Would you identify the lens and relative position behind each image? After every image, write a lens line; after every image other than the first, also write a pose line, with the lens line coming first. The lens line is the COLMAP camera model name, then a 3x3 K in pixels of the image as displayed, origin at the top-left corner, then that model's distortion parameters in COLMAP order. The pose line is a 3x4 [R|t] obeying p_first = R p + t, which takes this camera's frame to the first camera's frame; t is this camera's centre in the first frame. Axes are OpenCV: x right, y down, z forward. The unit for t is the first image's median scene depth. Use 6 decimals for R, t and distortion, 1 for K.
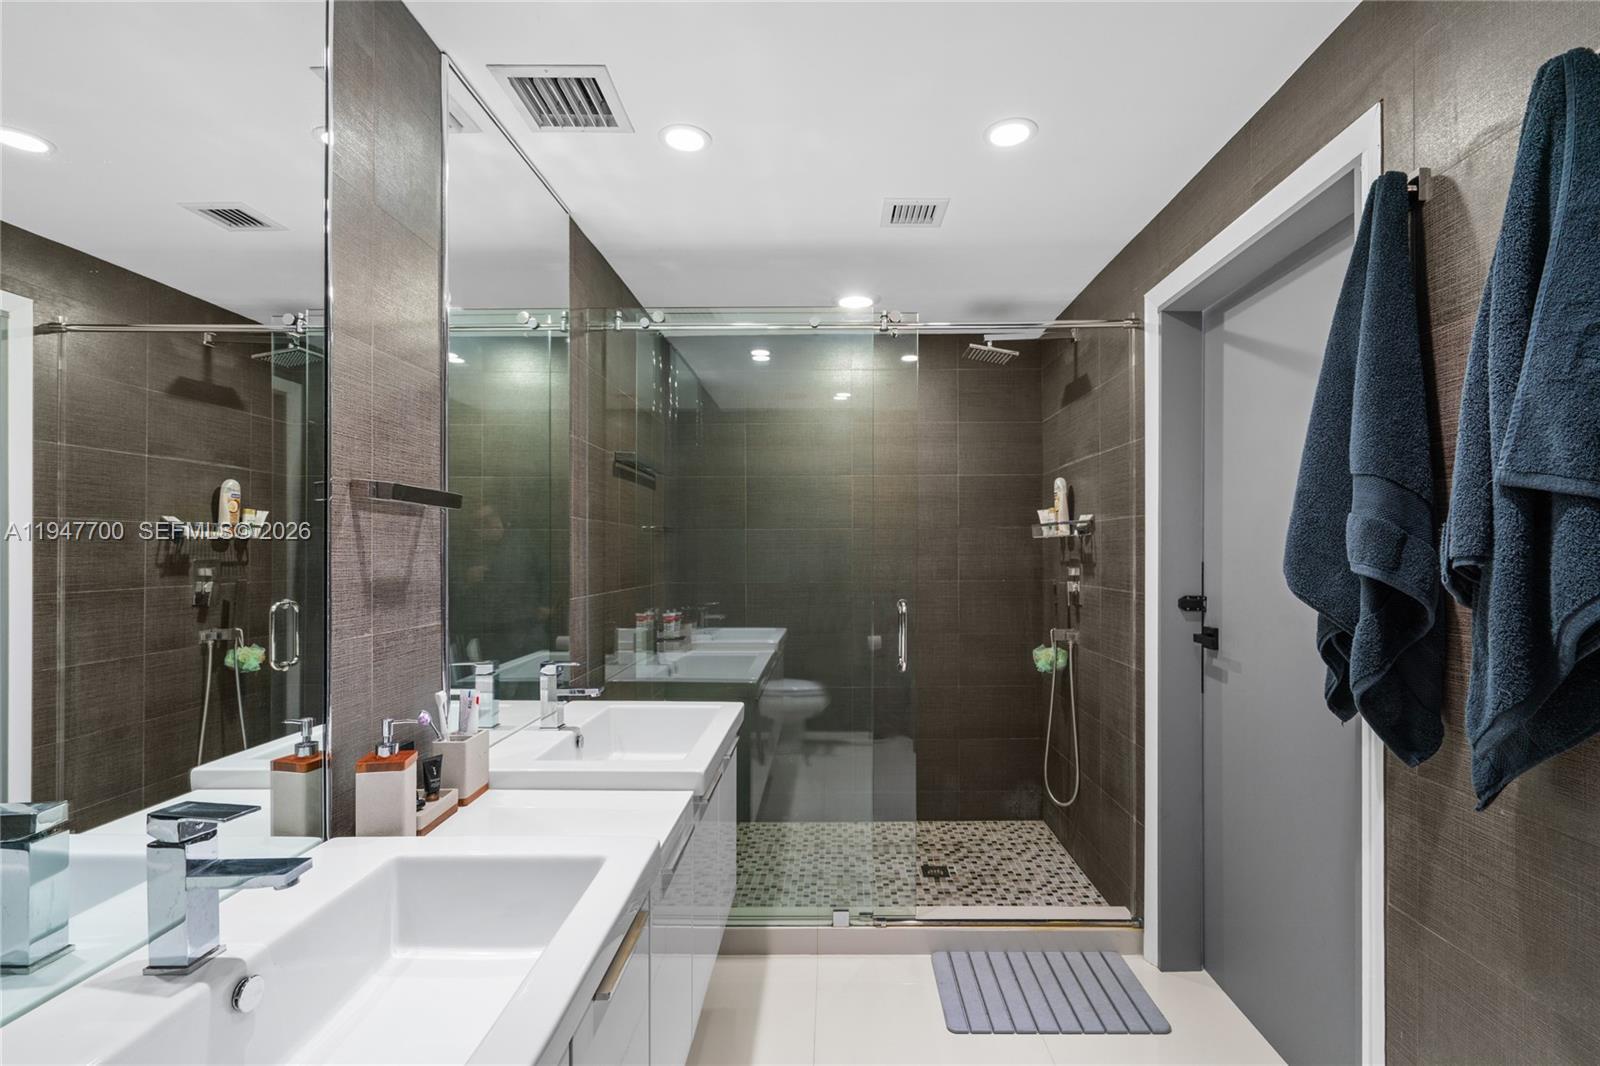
lens RADIAL K [[719.3, 0, 804.7], [0, 719.3, 545.0], [0, 0, 1]] dist [-0.008415, 0.006862]
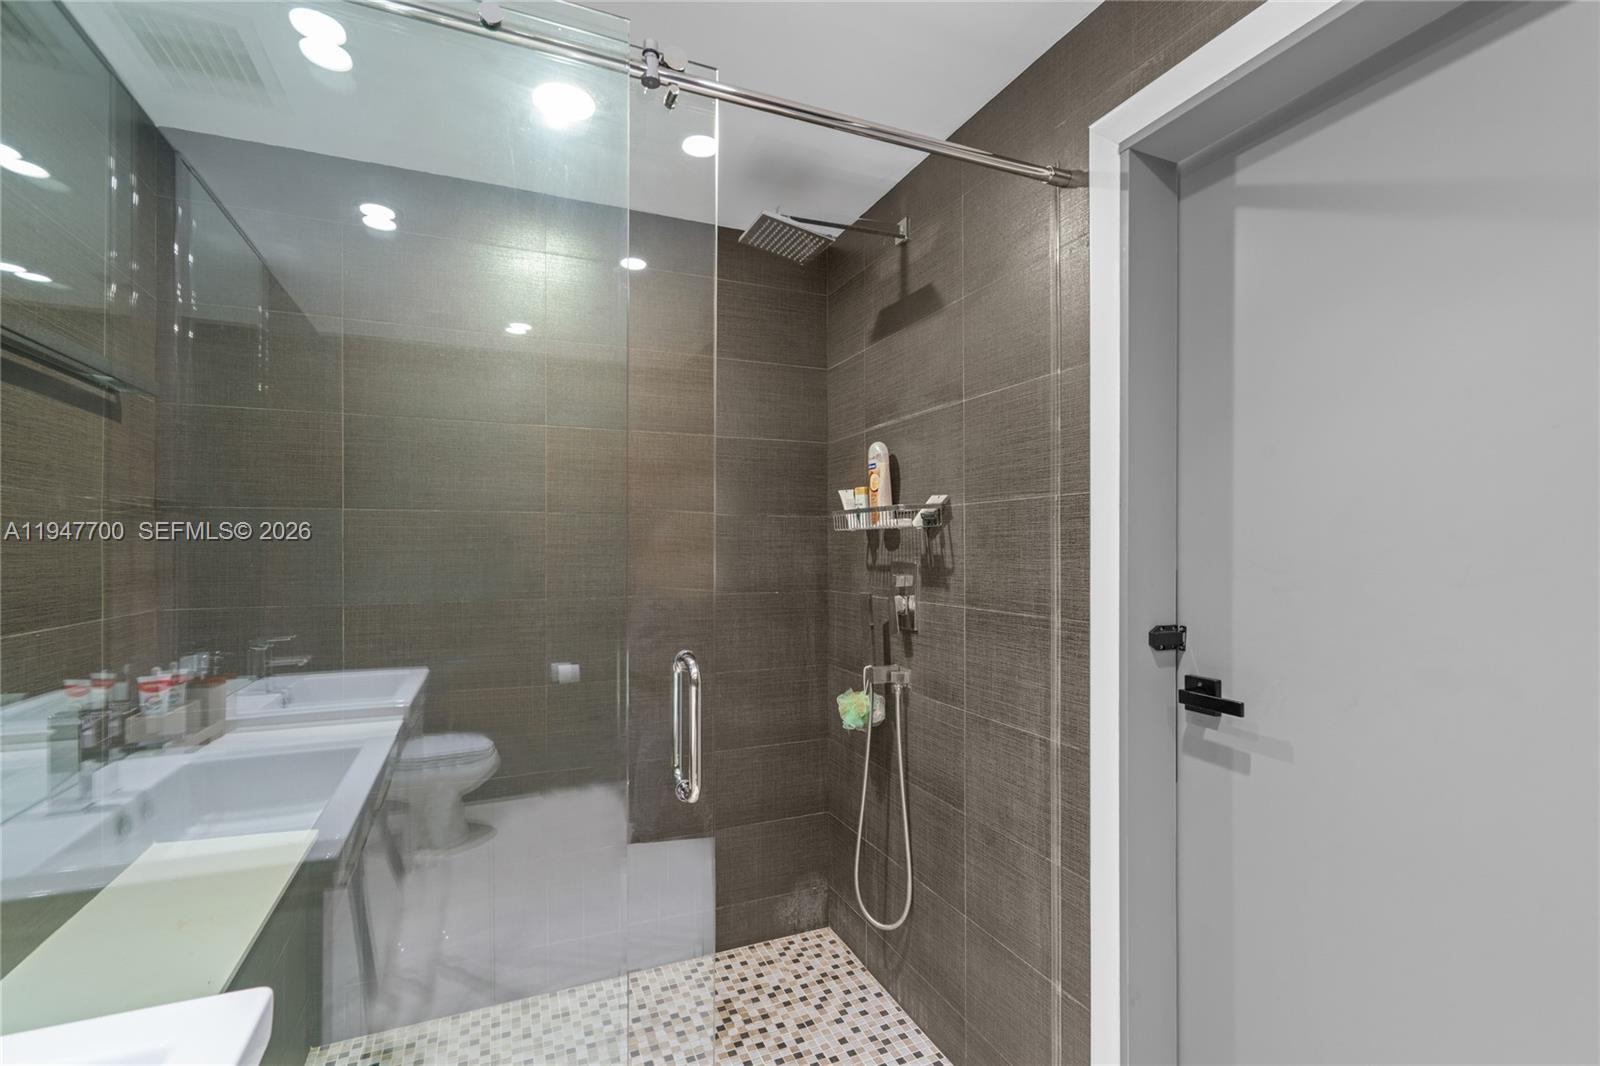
lens RADIAL K [[719.3, 0, 800.9], [0, 719.3, 556.0], [0, 0, 1]] dist [-0.008415, 0.006862]
pose [[0.901935, 0.000774, 0.431871, -0.002911], [-0.008782, 0.999825, 0.016547, 0.003100], [-0.431783, -0.018717, 0.901783, 0.416576]]
